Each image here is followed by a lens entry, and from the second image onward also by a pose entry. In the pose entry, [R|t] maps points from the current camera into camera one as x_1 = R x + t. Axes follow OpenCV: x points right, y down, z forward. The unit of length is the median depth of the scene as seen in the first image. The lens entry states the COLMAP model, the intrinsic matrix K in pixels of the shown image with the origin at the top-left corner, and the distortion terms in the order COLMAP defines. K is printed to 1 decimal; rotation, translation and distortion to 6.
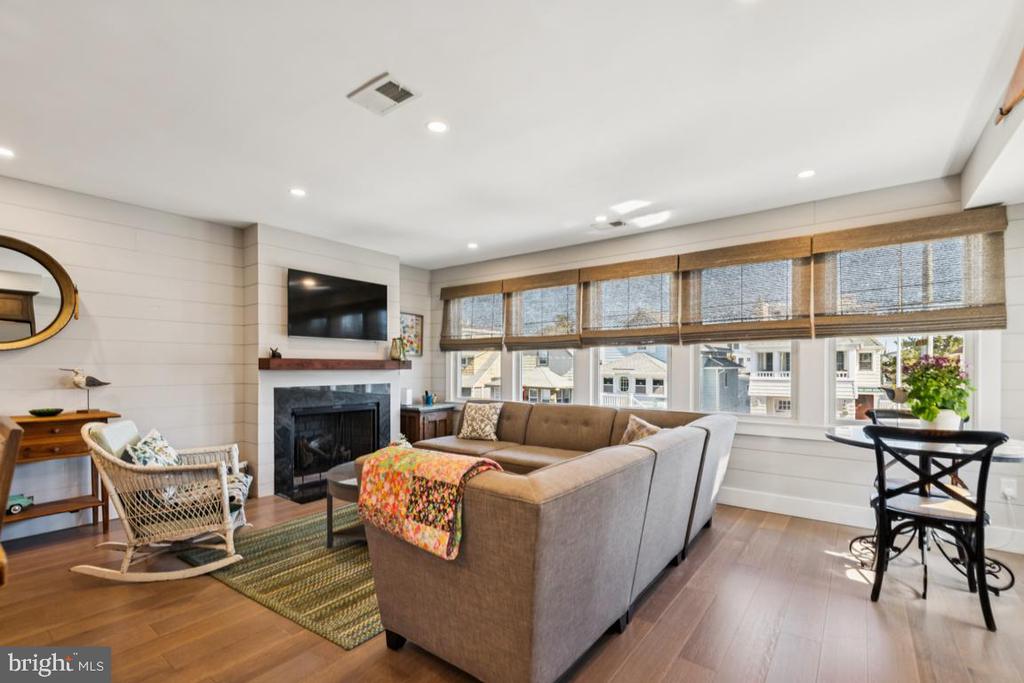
lens RADIAL K [[452.9, 0, 523.0], [0, 452.9, 368.9], [0, 0, 1]] dist [-0.000853, -0.001513]
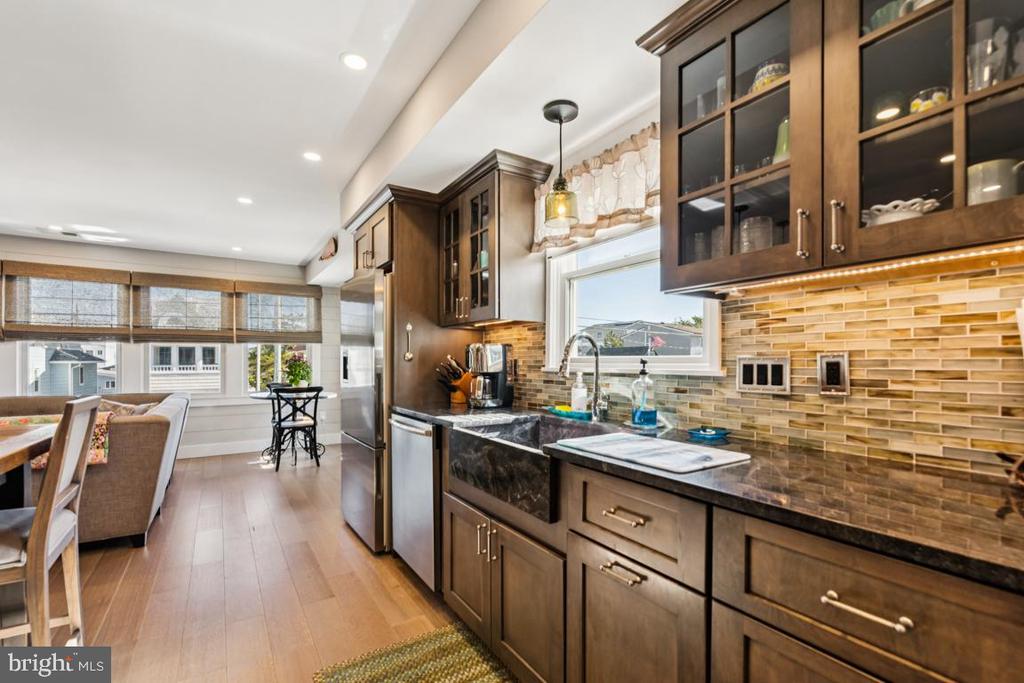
lens RADIAL K [[452.9, 0, 508.3], [0, 452.9, 363.3], [0, 0, 1]] dist [-0.000853, -0.001513]
pose [[0.349437, -0.004110, 0.936951, -0.590028], [0.003735, 0.999989, 0.002994, 0.005169], [-0.936952, 0.002453, 0.349449, -0.538177]]
